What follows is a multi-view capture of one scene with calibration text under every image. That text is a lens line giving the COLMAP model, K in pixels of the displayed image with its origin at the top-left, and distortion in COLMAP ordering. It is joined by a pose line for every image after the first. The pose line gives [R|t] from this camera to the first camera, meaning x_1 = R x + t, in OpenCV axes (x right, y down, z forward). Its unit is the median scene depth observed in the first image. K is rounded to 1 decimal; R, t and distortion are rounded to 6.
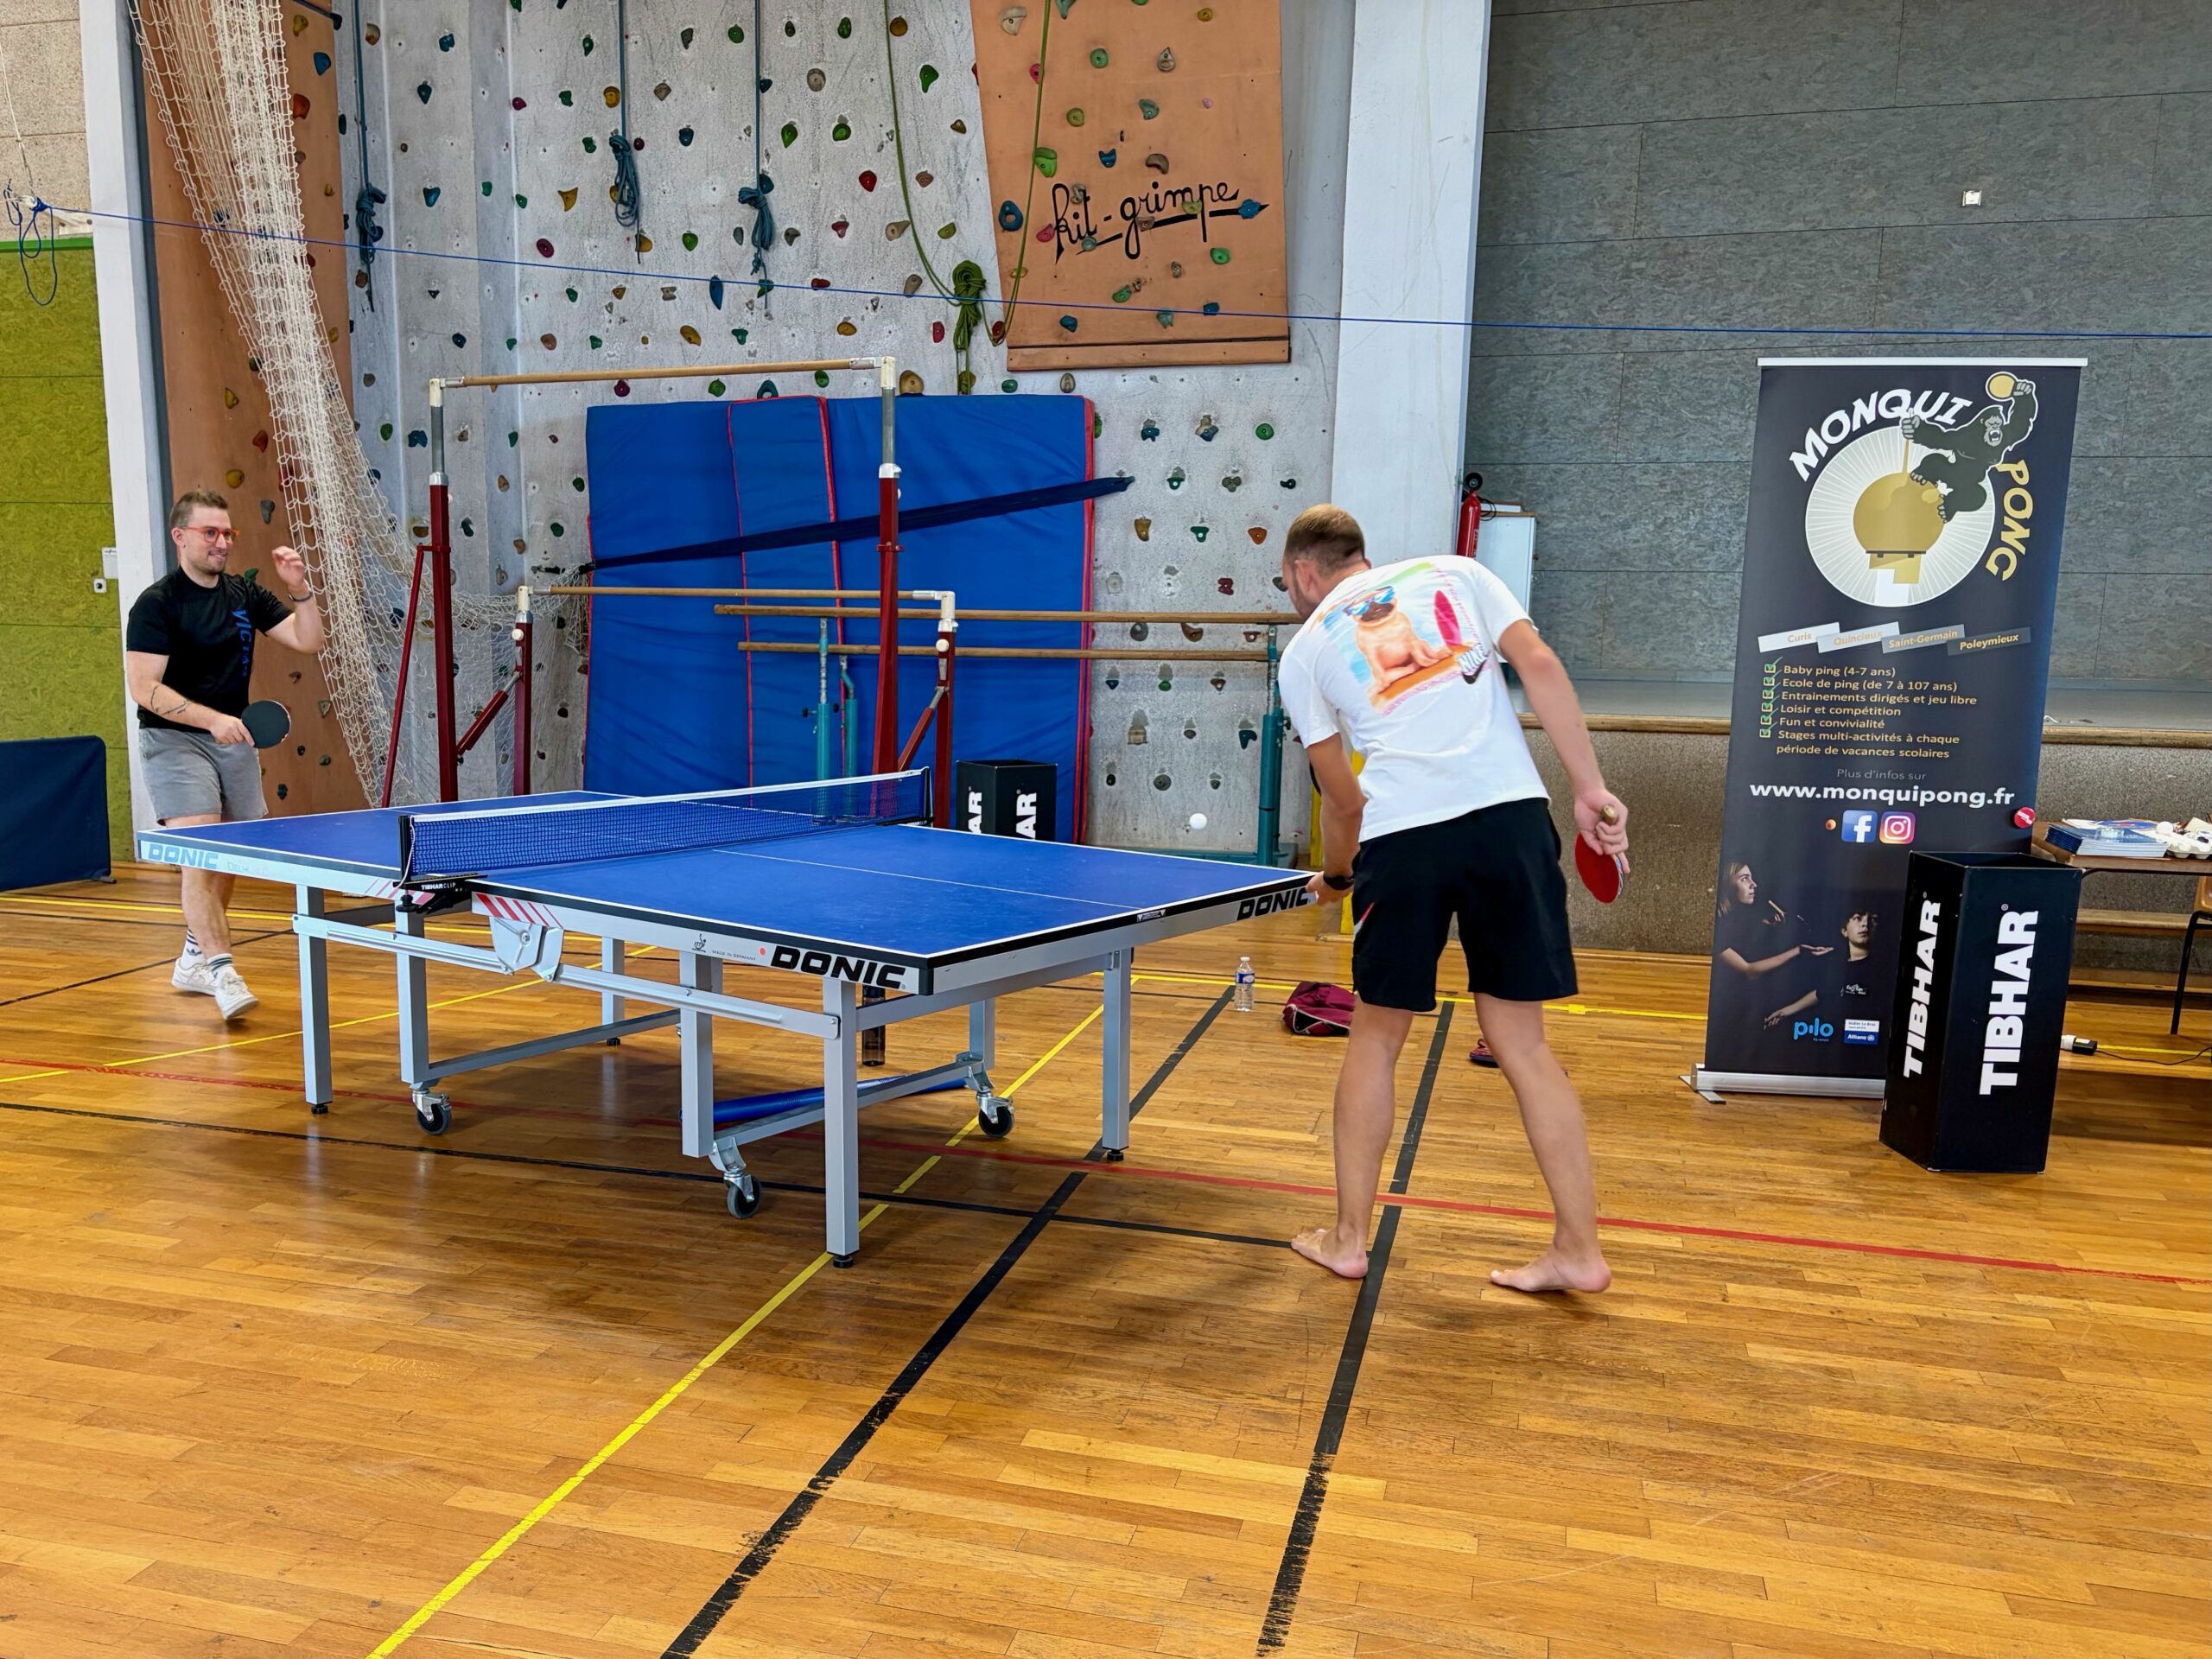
lens RADIAL K [[1936.6, 0, 972.5], [0, 1936.6, 948.7], [0, 0, 1]] dist [0.051766, -0.055906]
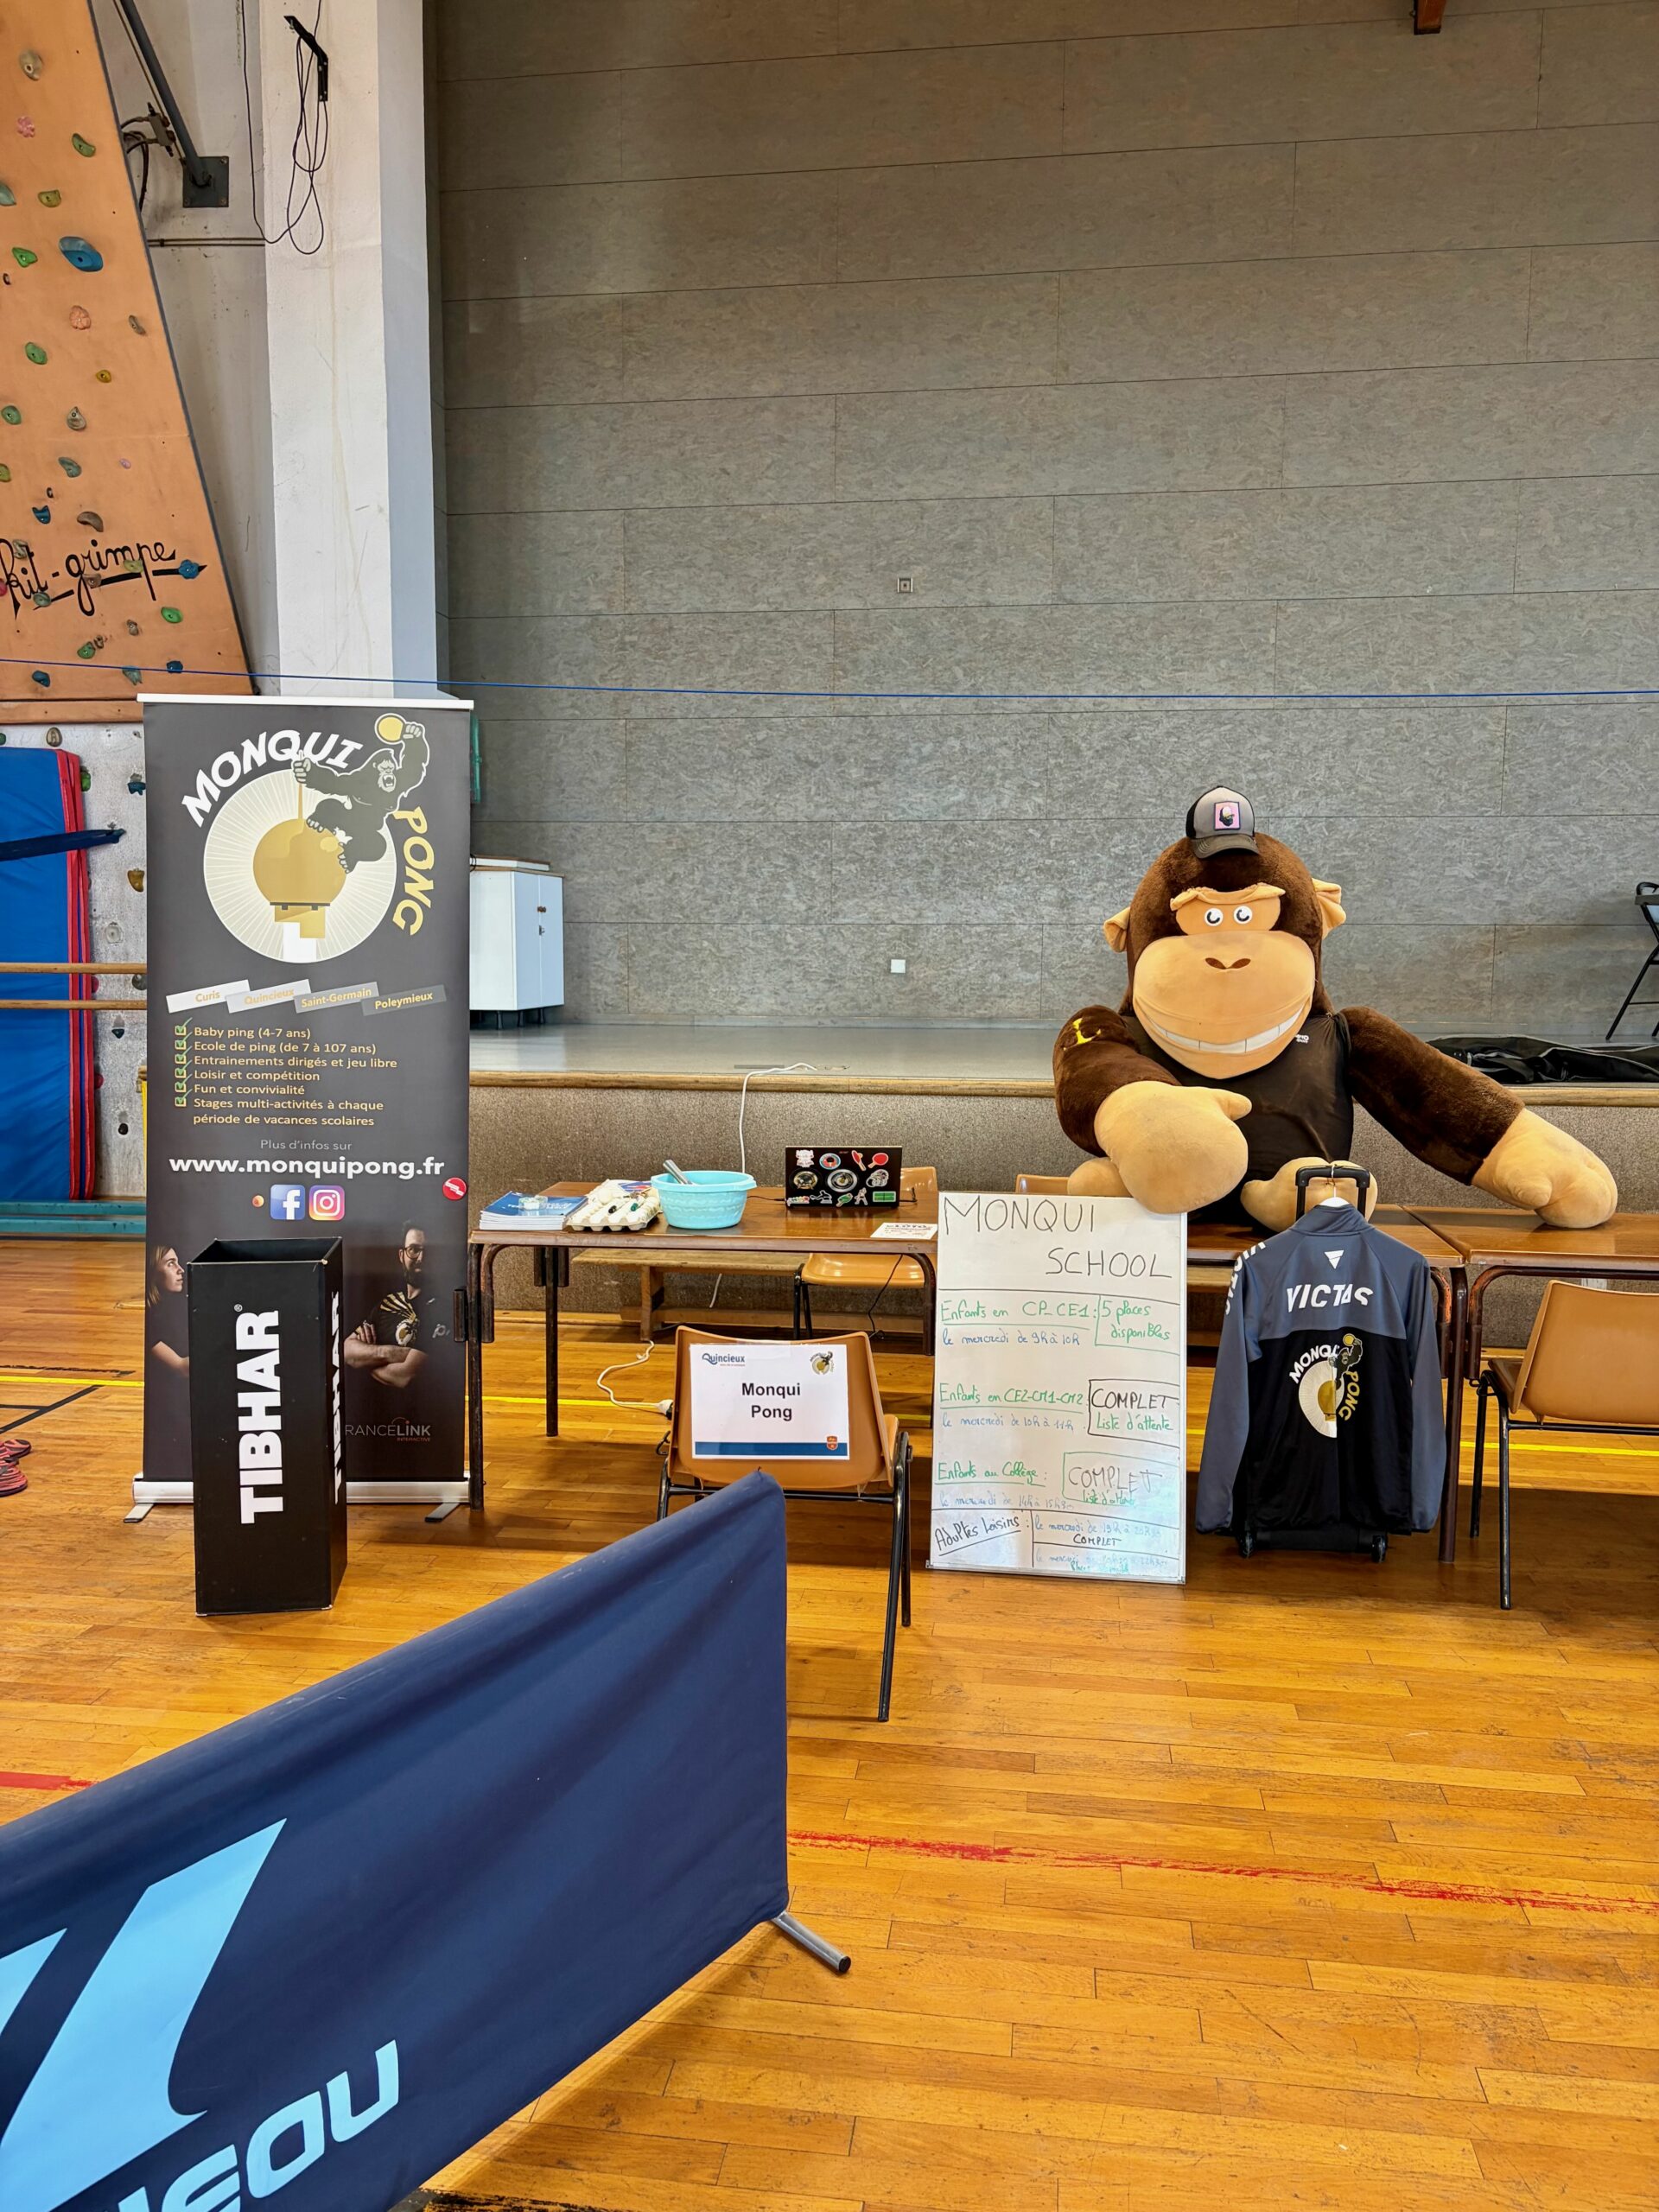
lens RADIAL K [[1693.1, 0, 829.5], [0, 1693.1, 1106.0], [0, 0, 1]] dist [0.044170, -0.030490]
pose [[0.987524, -0.021168, 0.156042, 0.386948], [0.034087, 0.996165, -0.080587, -0.023339], [-0.153737, 0.084901, 0.984458, 0.120475]]
